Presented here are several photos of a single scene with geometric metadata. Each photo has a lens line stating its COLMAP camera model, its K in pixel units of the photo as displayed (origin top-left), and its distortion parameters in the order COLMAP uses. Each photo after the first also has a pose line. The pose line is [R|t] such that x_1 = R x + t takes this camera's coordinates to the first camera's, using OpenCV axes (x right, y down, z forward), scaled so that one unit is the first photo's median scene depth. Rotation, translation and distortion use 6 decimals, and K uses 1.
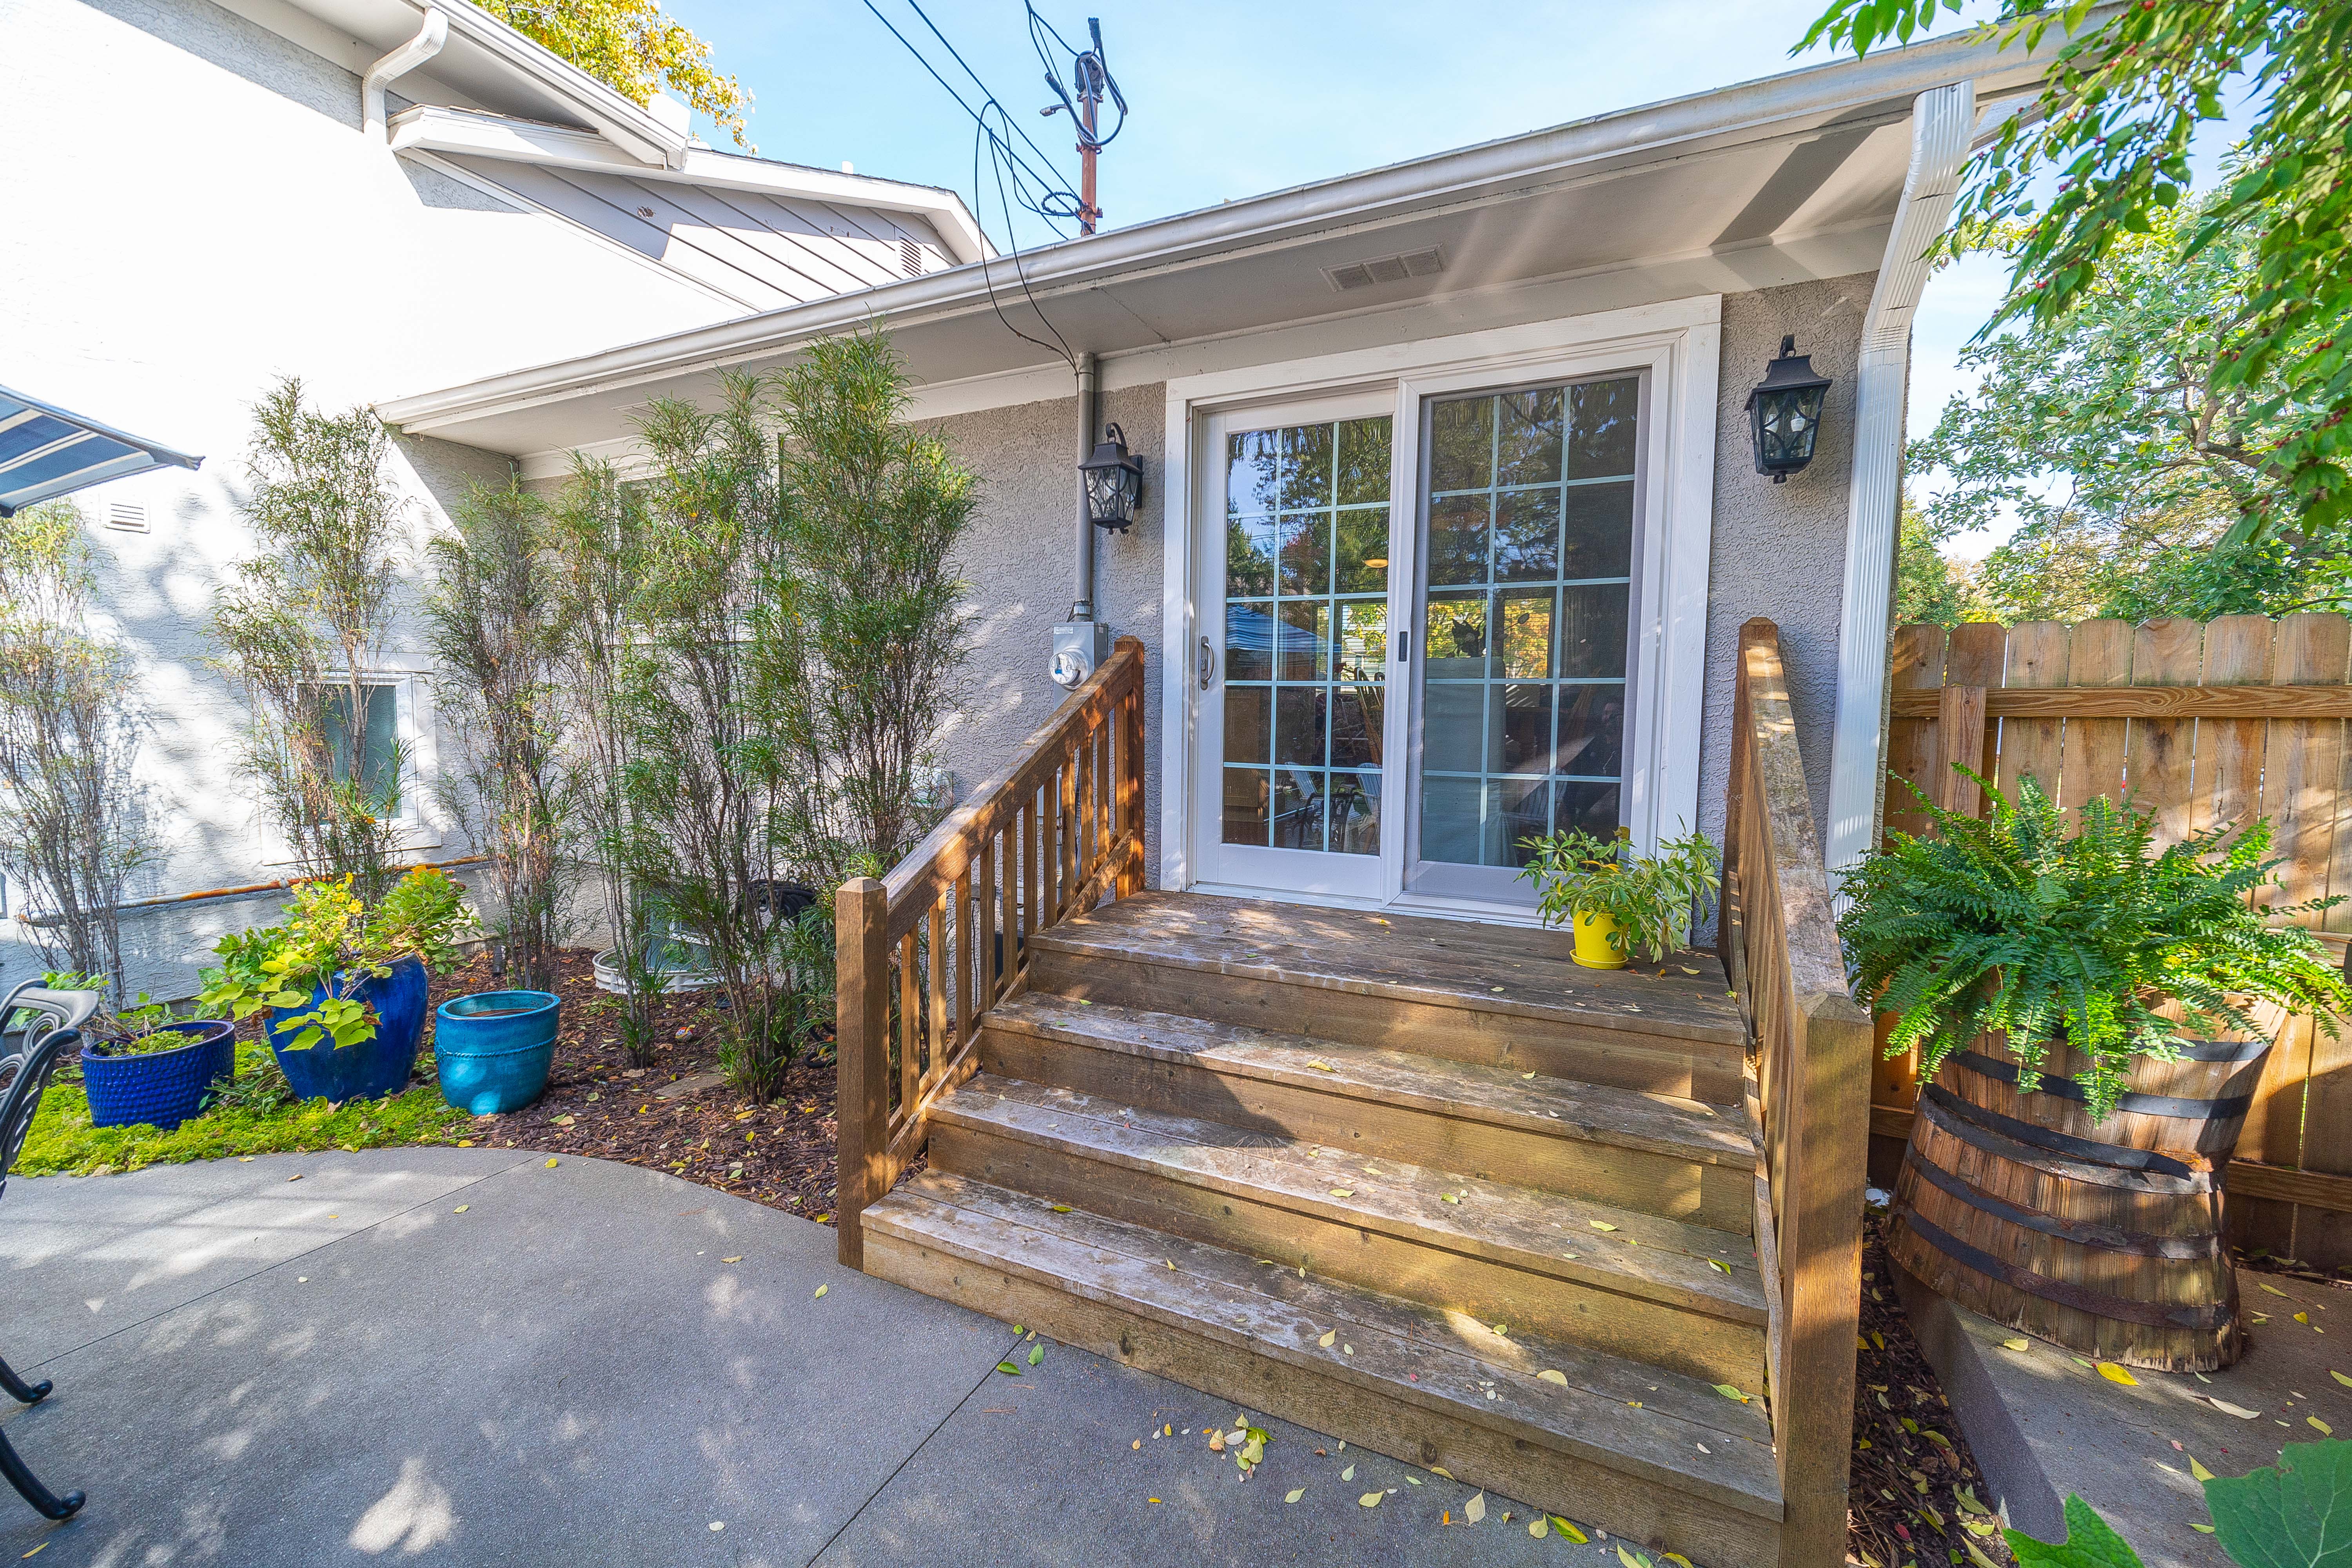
lens RADIAL K [[919.5, 0, 1181.1], [0, 919.5, 774.6], [0, 0, 1]] dist [-0.011000, 0.000058]
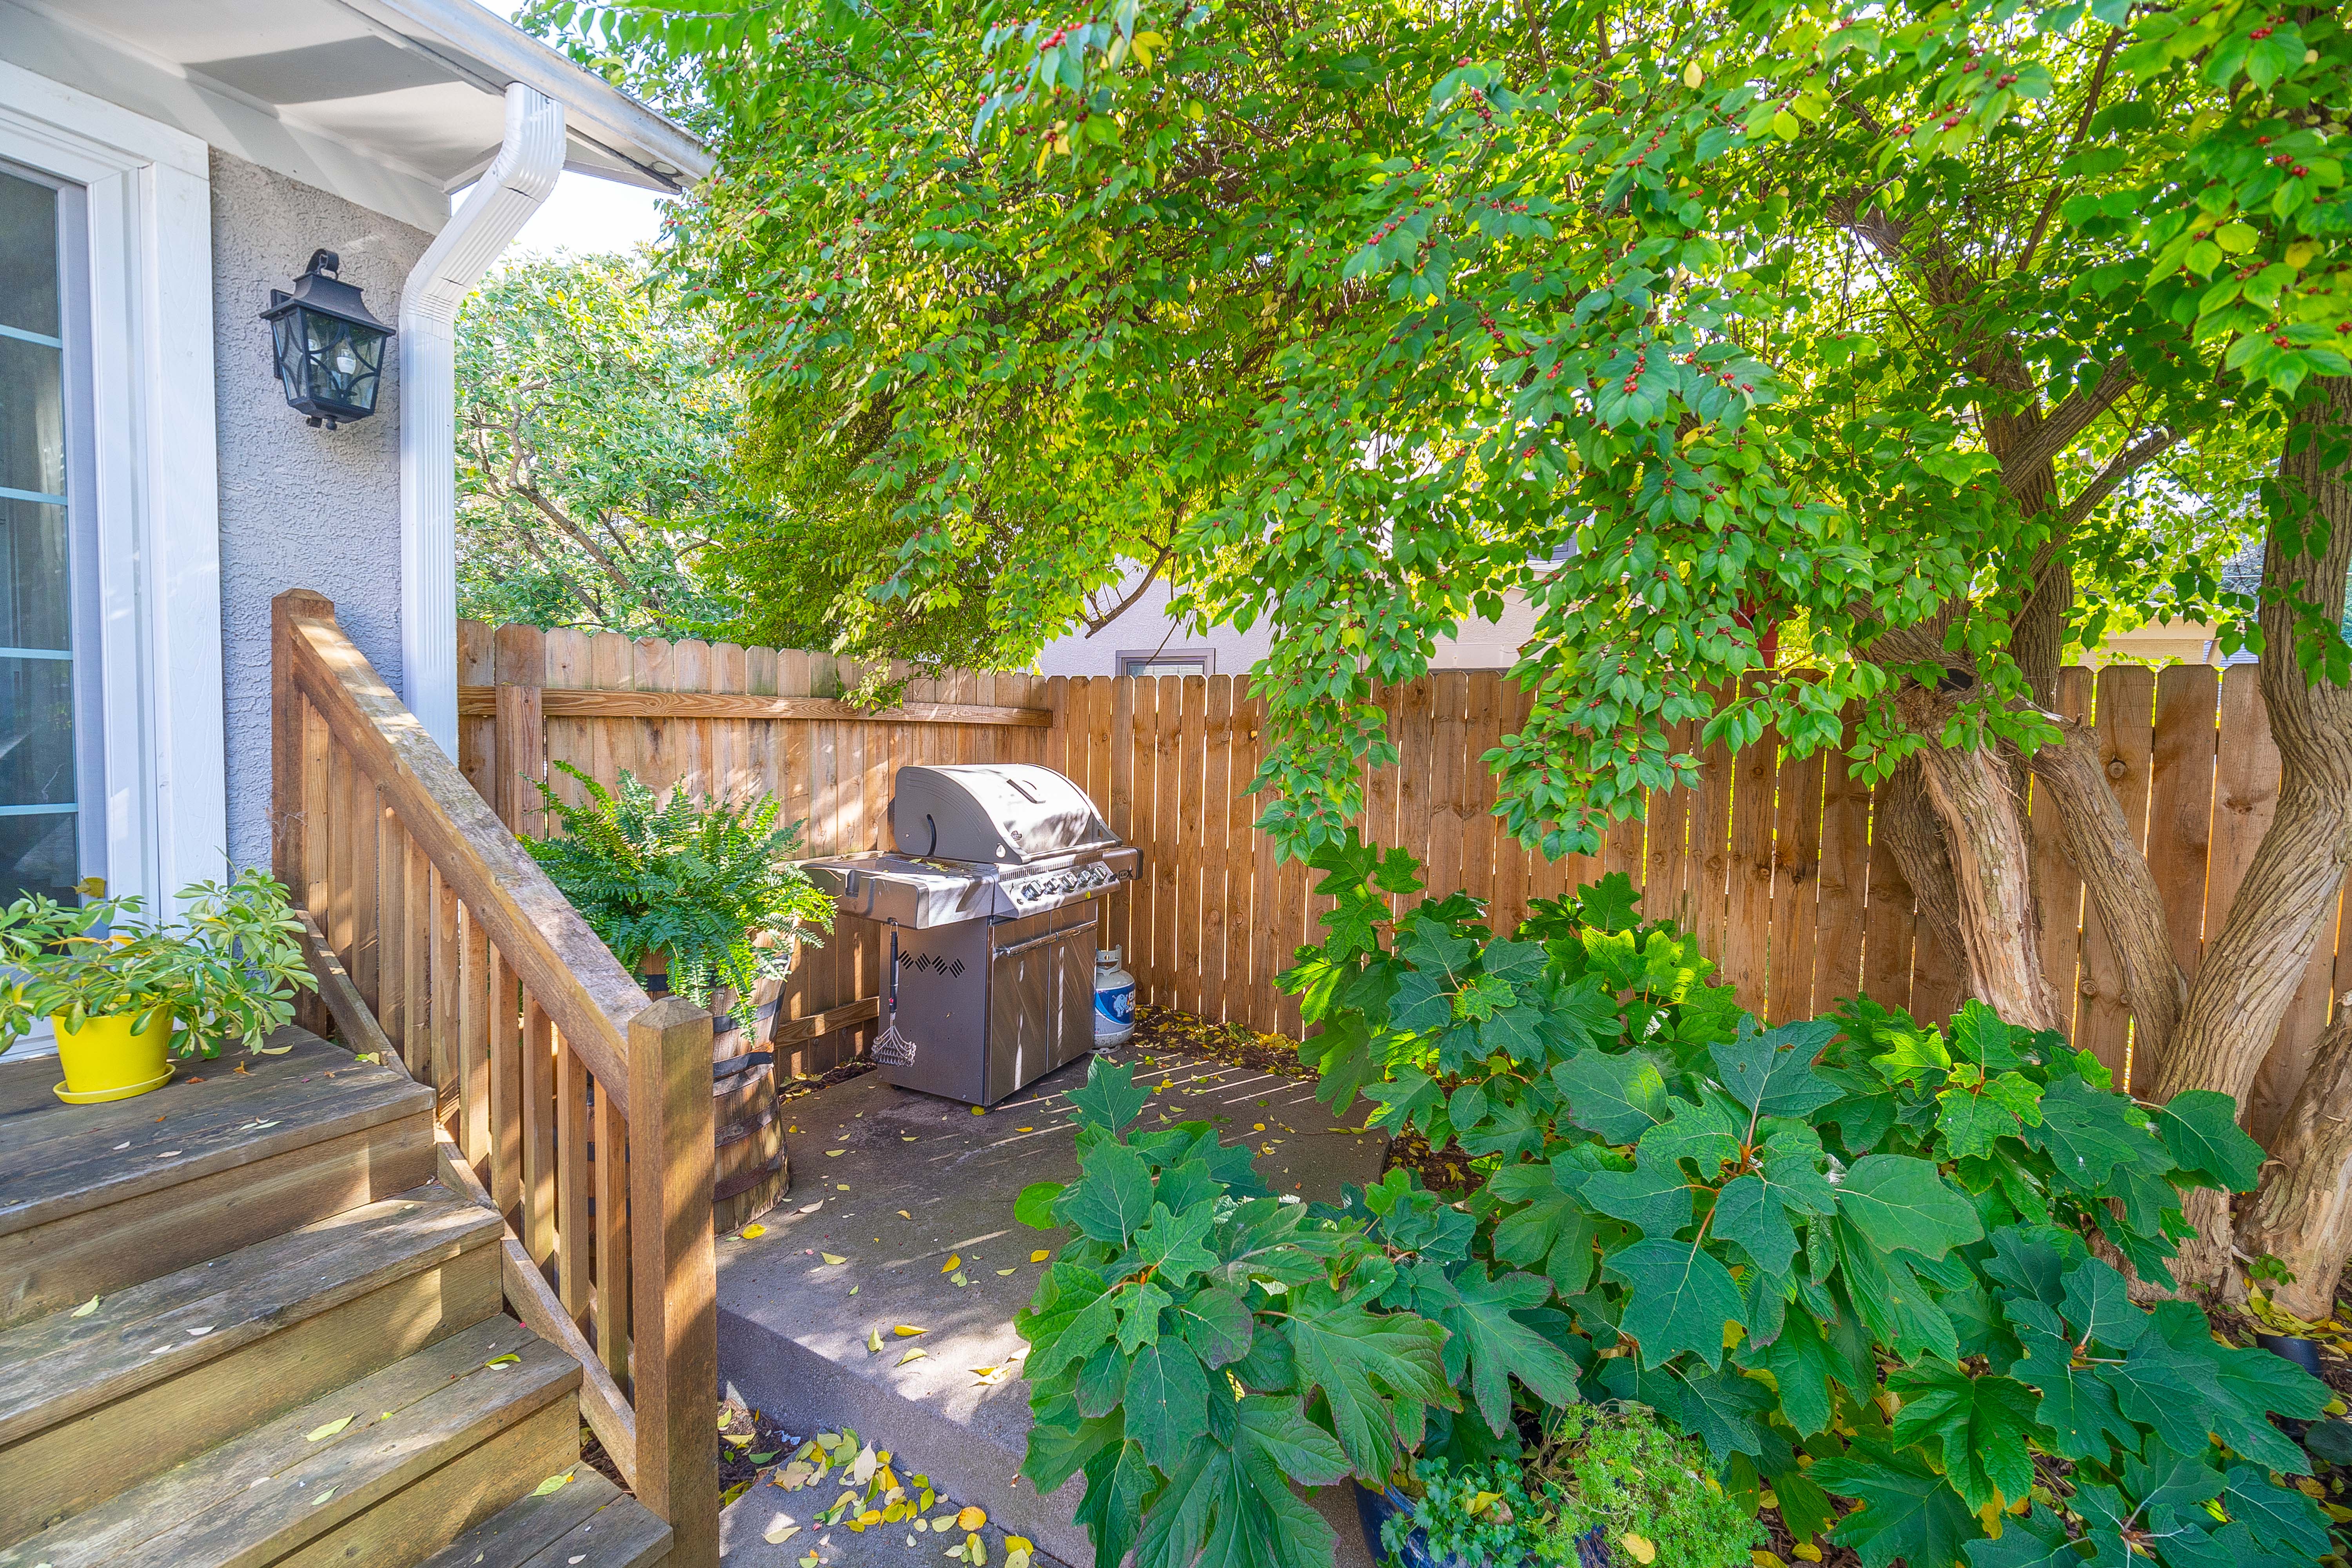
lens RADIAL K [[919.5, 0, 1181.1], [0, 919.5, 774.6], [0, 0, 1]] dist [-0.011000, 0.000058]
pose [[0.066308, -0.057920, 0.996117, -0.130668], [0.049452, 0.997278, 0.054695, -0.016980], [-0.996573, 0.045633, 0.068992, 0.204996]]
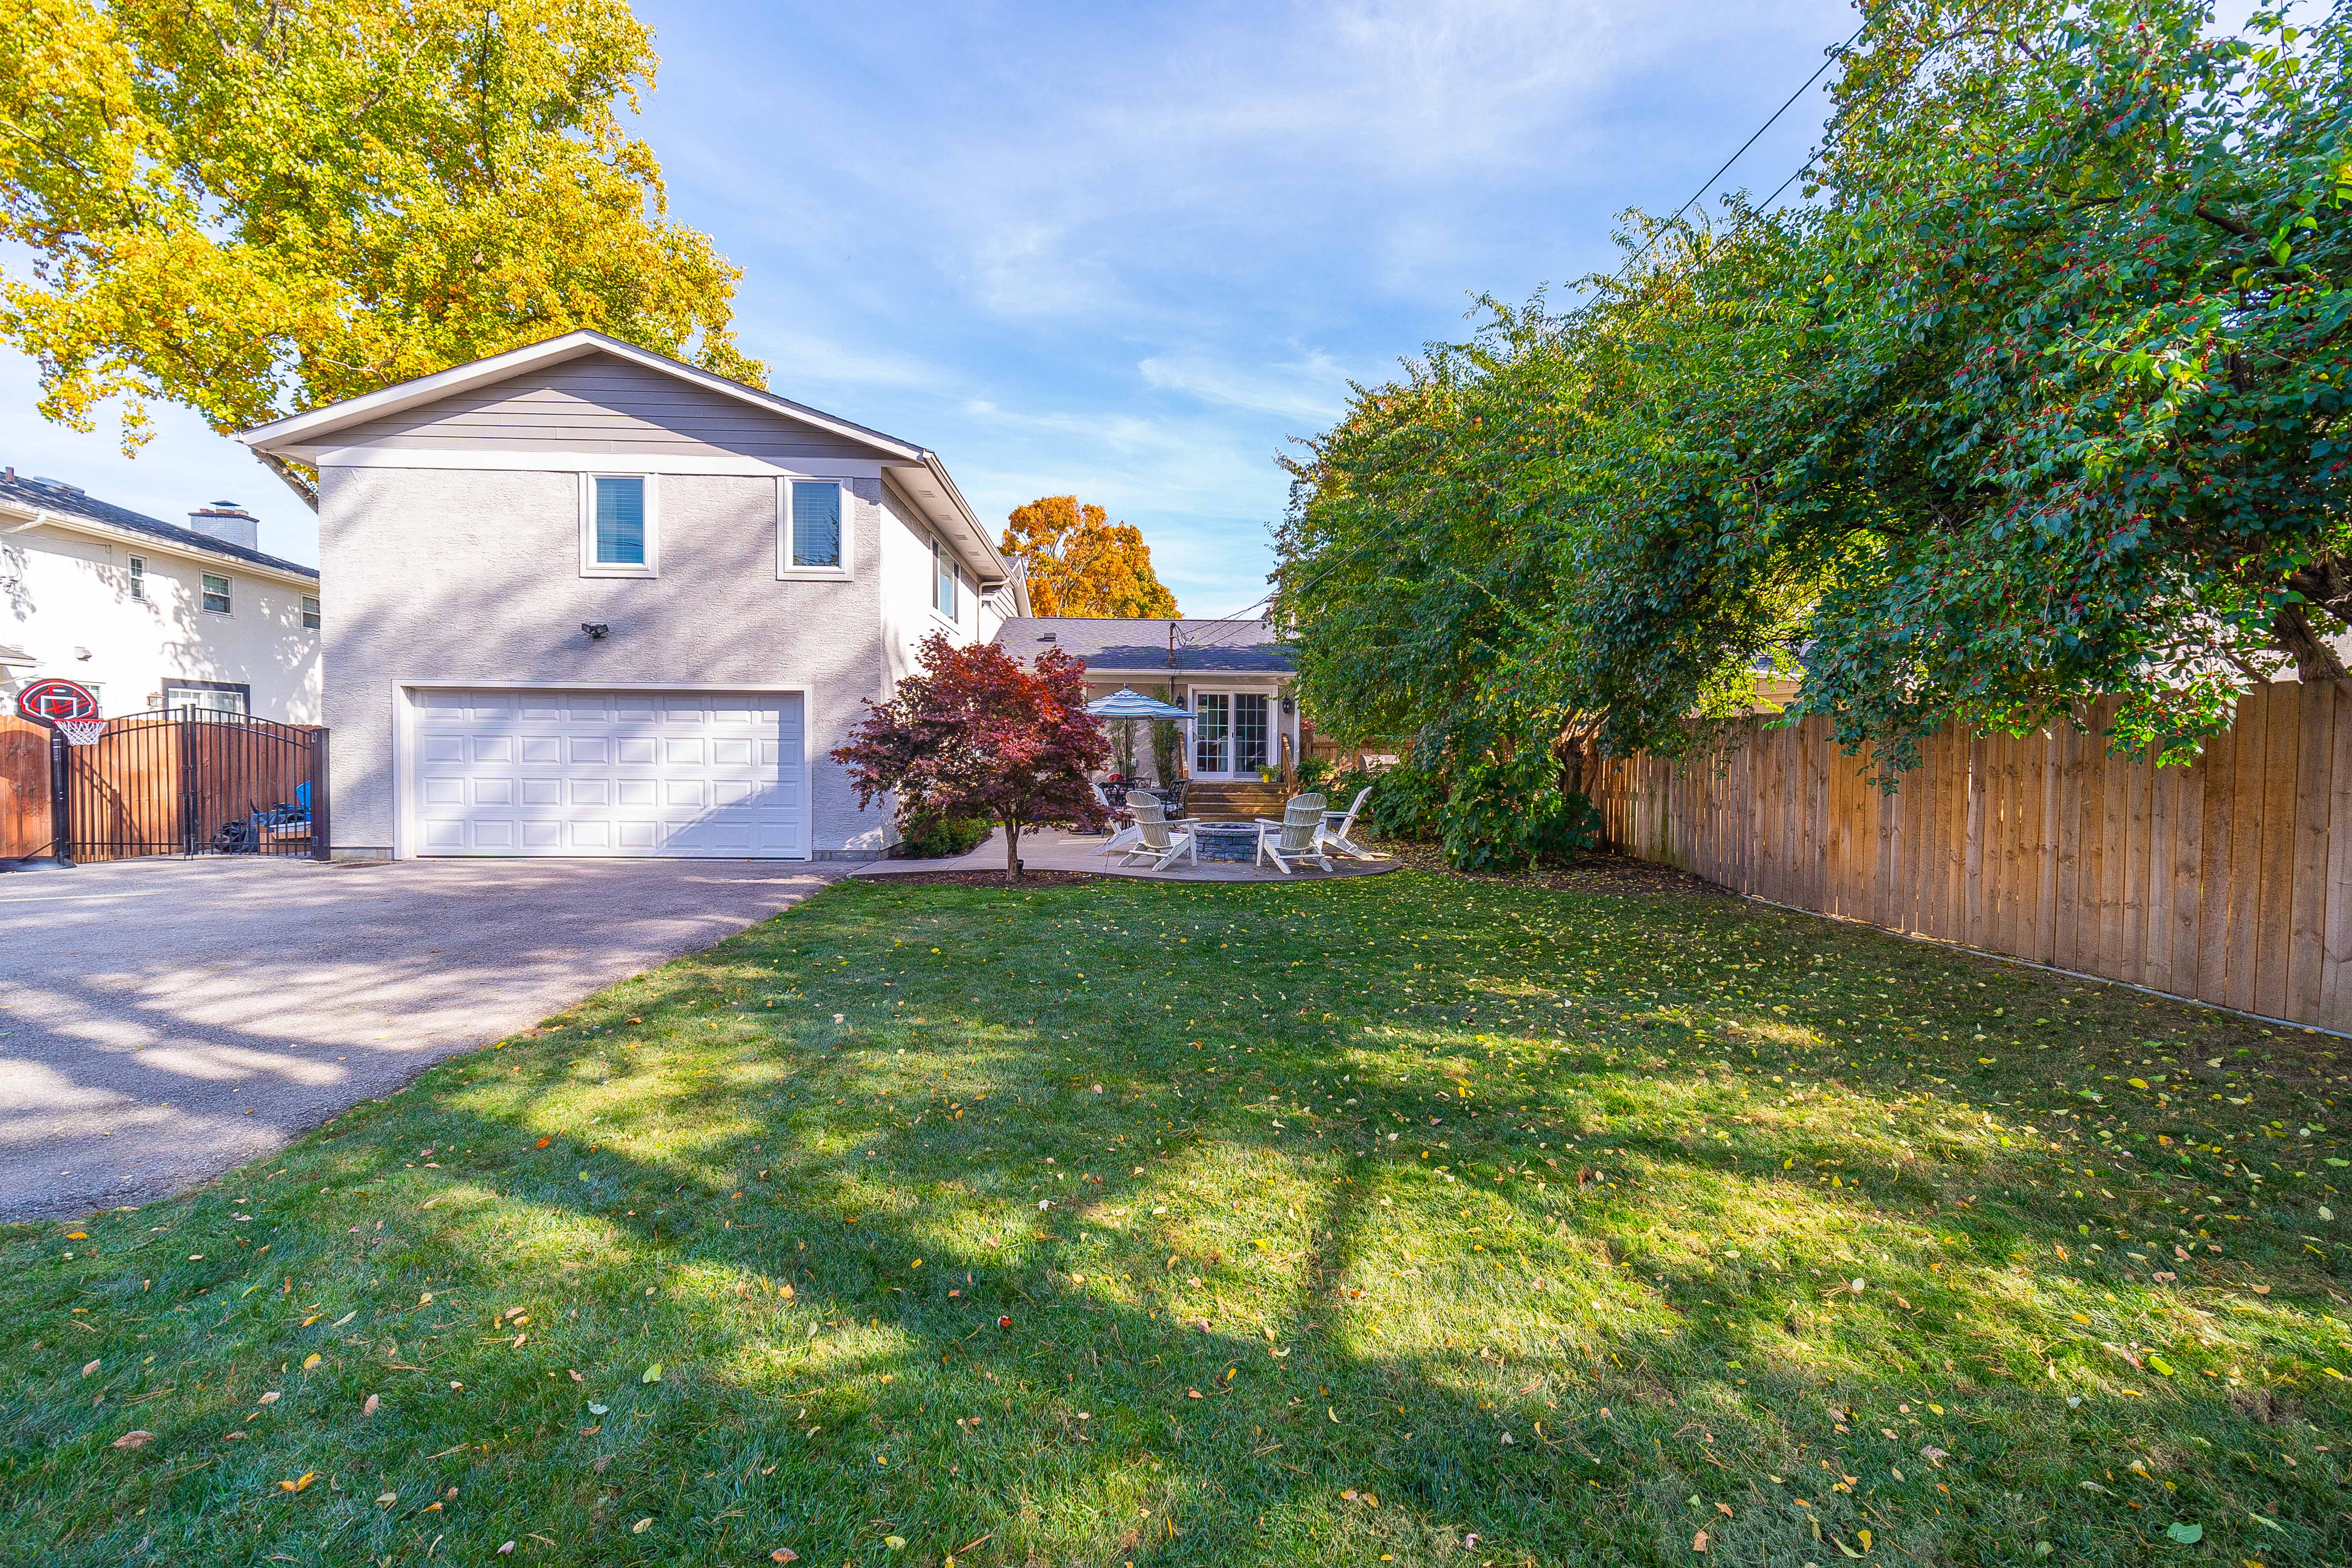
lens RADIAL K [[973.0, 0, 1181.1], [0, 973.0, 775.2], [0, 0, 1]] dist [-0.002555, -0.000330]
pose [[0.883809, -0.011476, 0.467706, -3.997184], [0.034599, 0.998565, -0.040879, 0.484075], [-0.466566, 0.052311, 0.882938, -5.838145]]
